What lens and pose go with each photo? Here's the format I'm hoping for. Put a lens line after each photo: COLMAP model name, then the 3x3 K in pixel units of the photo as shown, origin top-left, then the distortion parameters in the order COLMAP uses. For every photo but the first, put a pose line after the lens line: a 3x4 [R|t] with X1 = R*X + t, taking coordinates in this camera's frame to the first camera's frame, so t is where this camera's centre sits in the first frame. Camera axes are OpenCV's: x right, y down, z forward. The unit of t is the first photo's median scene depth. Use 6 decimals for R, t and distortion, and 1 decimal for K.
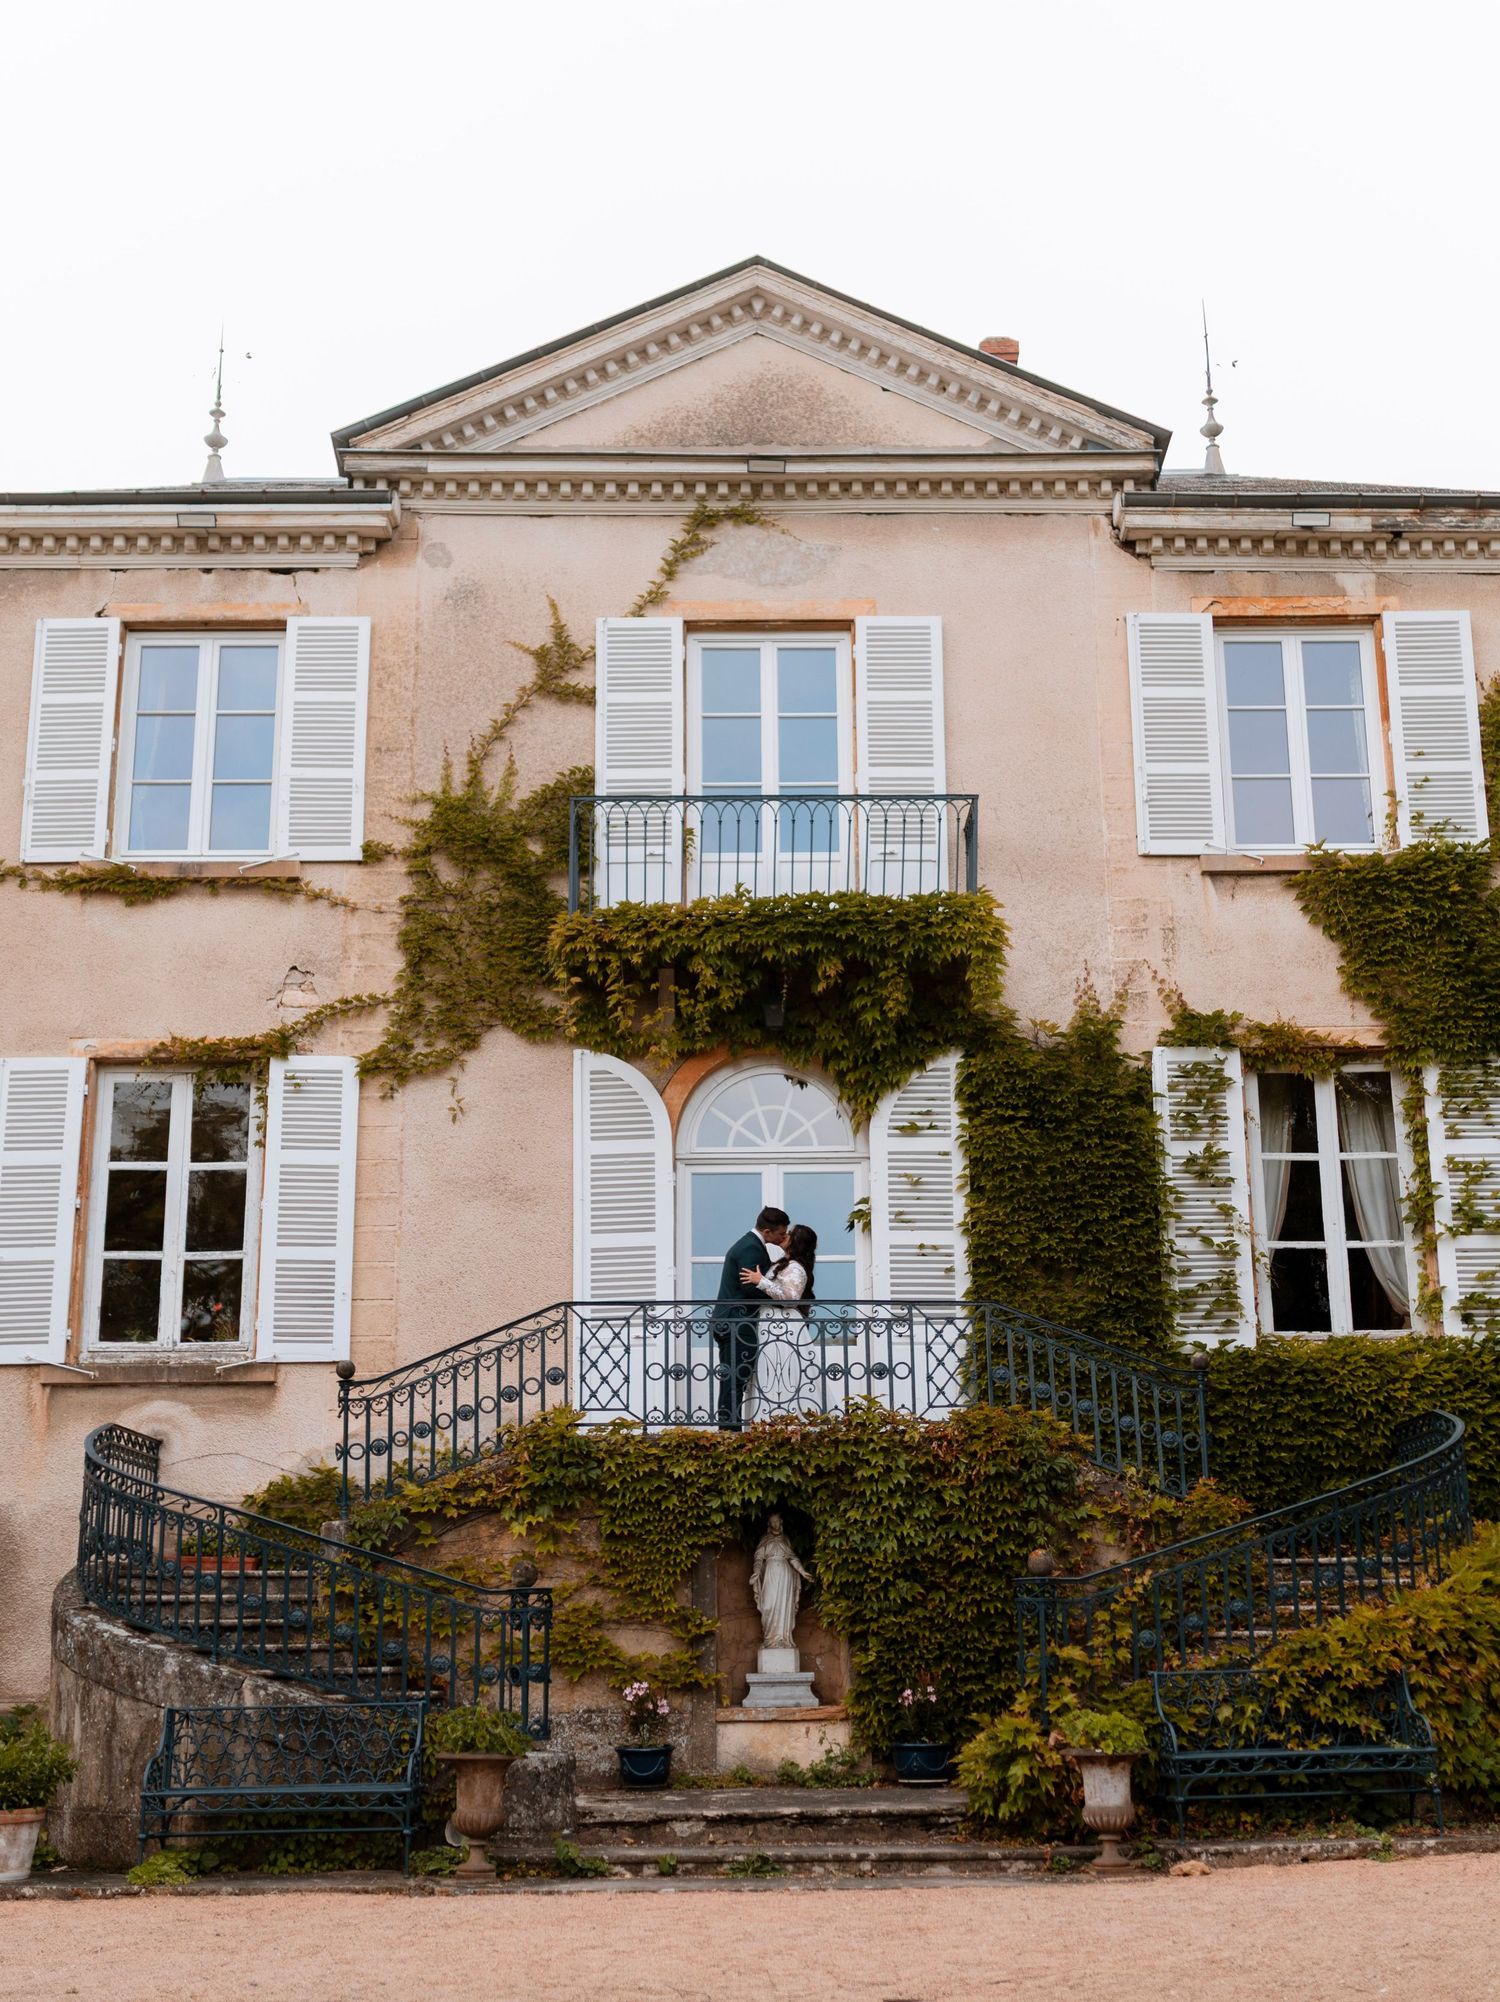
lens RADIAL K [[2370.2, 0, 750.0], [0, 2370.2, 1001.0], [0, 0, 1]] dist [-0.027425, -0.005564]
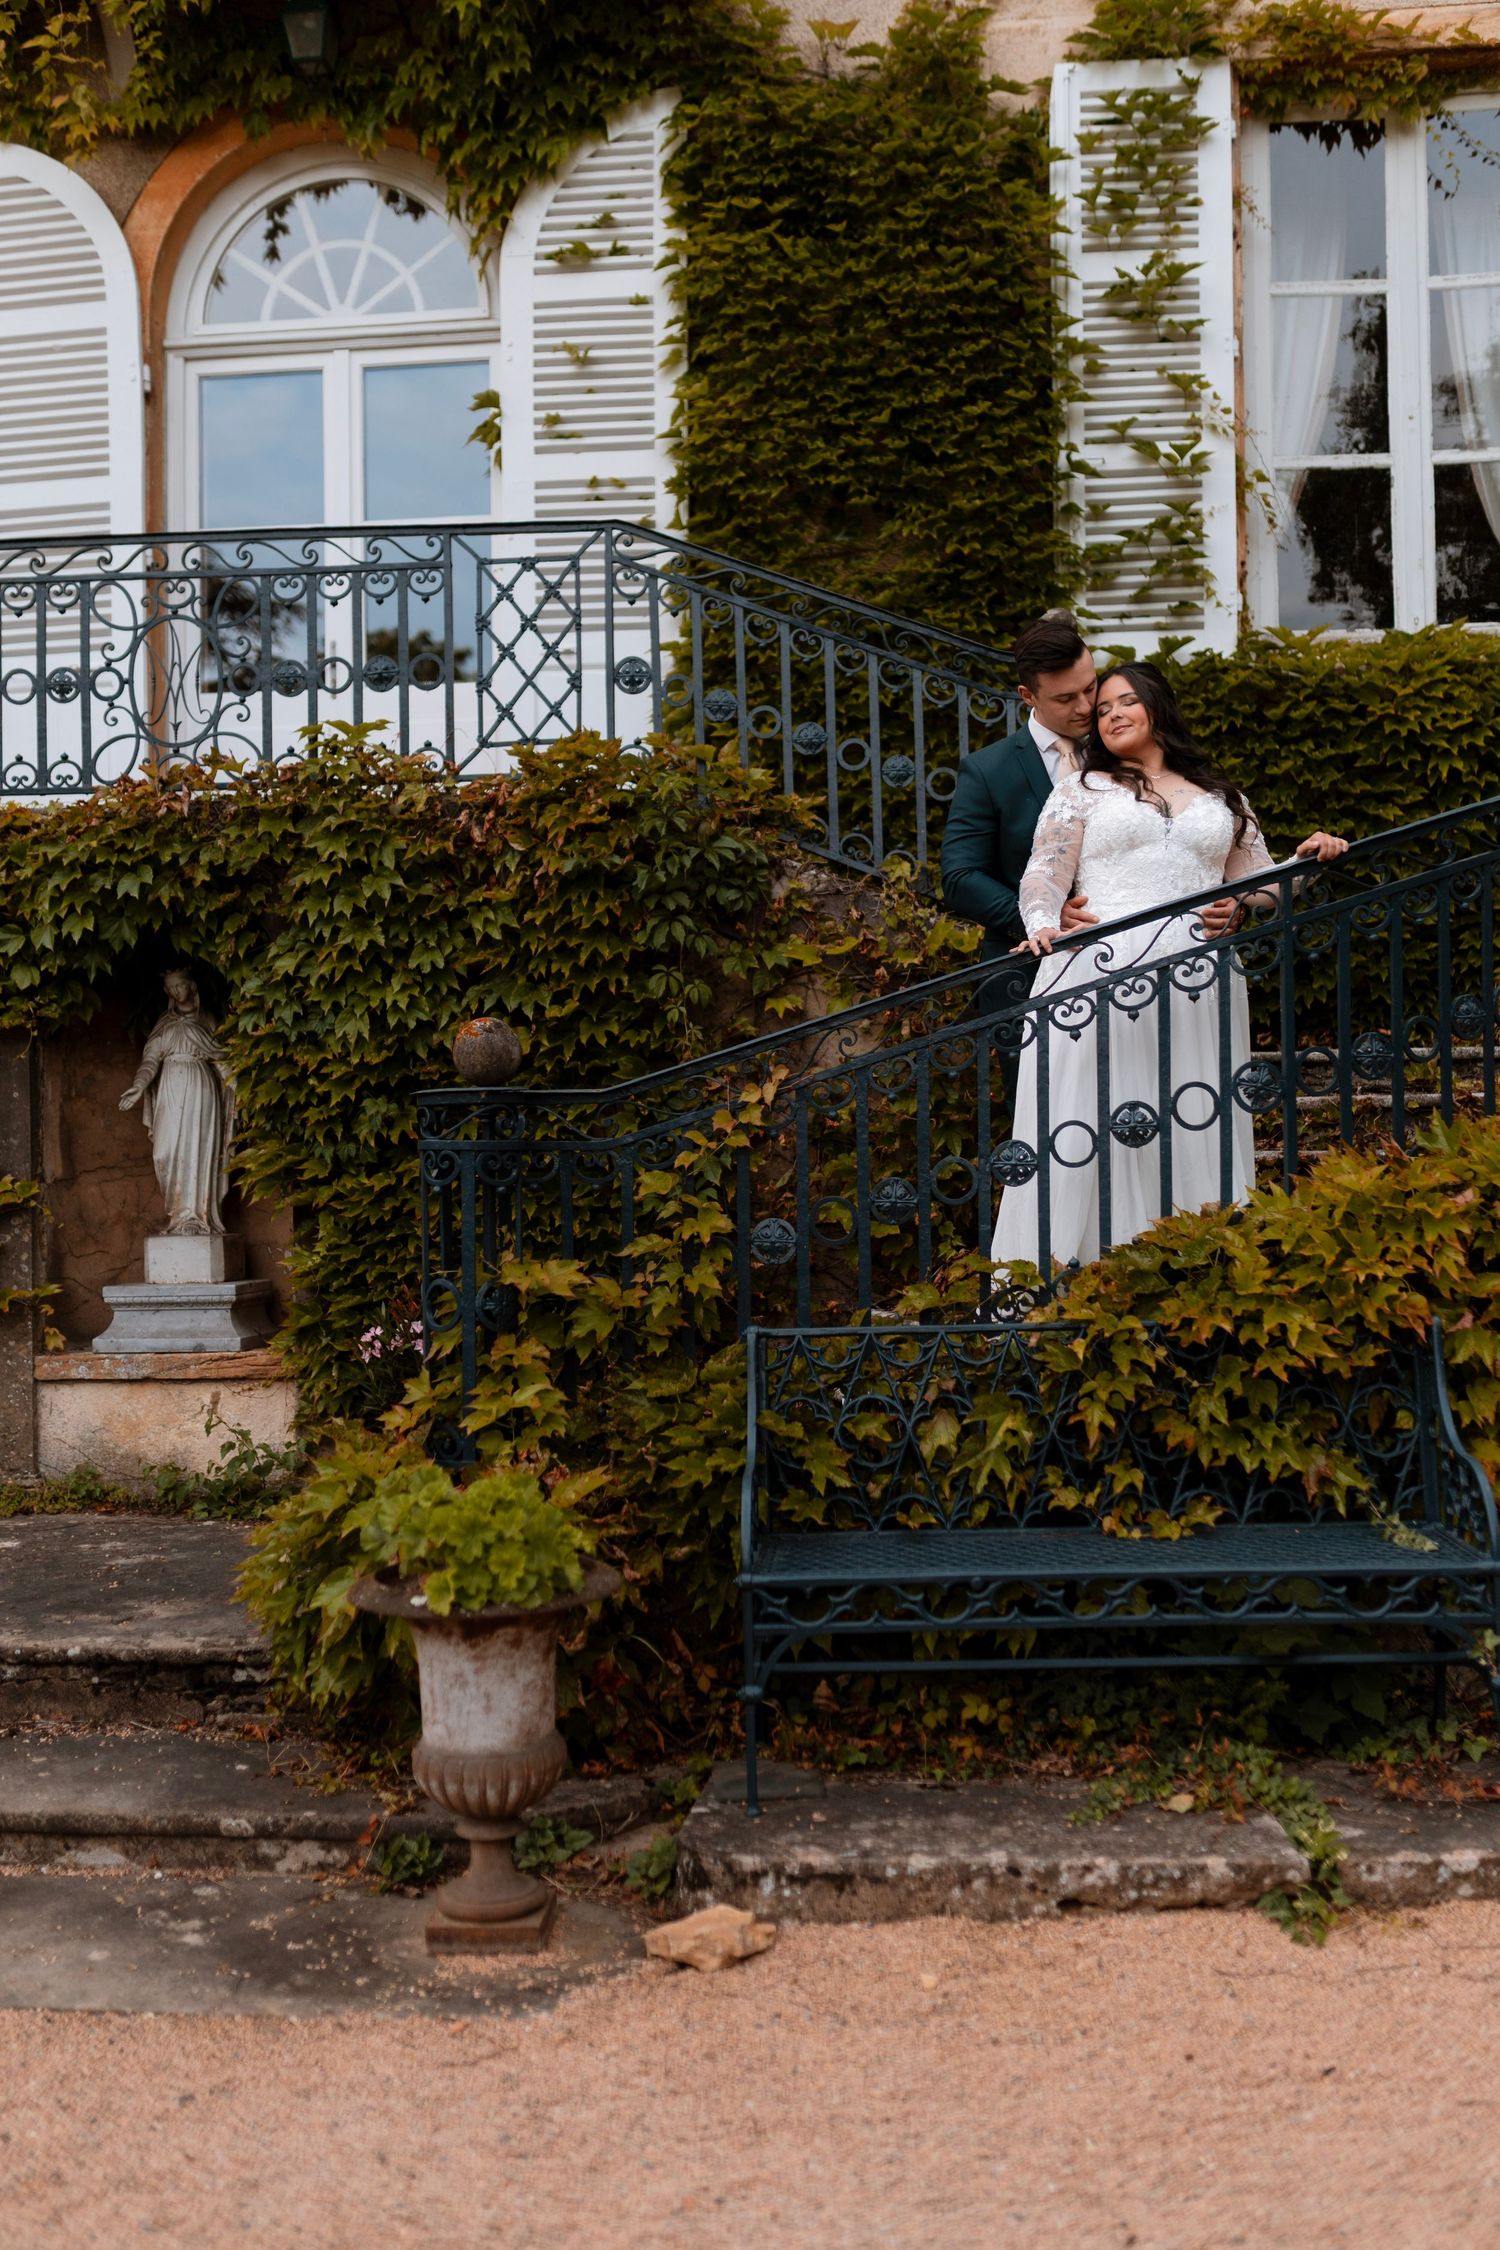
lens RADIAL K [[2235.0, 0, 698.2], [0, 2235.0, 1122.2], [0, 0, 1]] dist [-0.003505, 0.008022]
pose [[0.993651, -0.006074, -0.112341, 0.173201], [0.033296, 0.969685, 0.242078, 0.140705], [0.107465, -0.244282, 0.963731, 0.565585]]
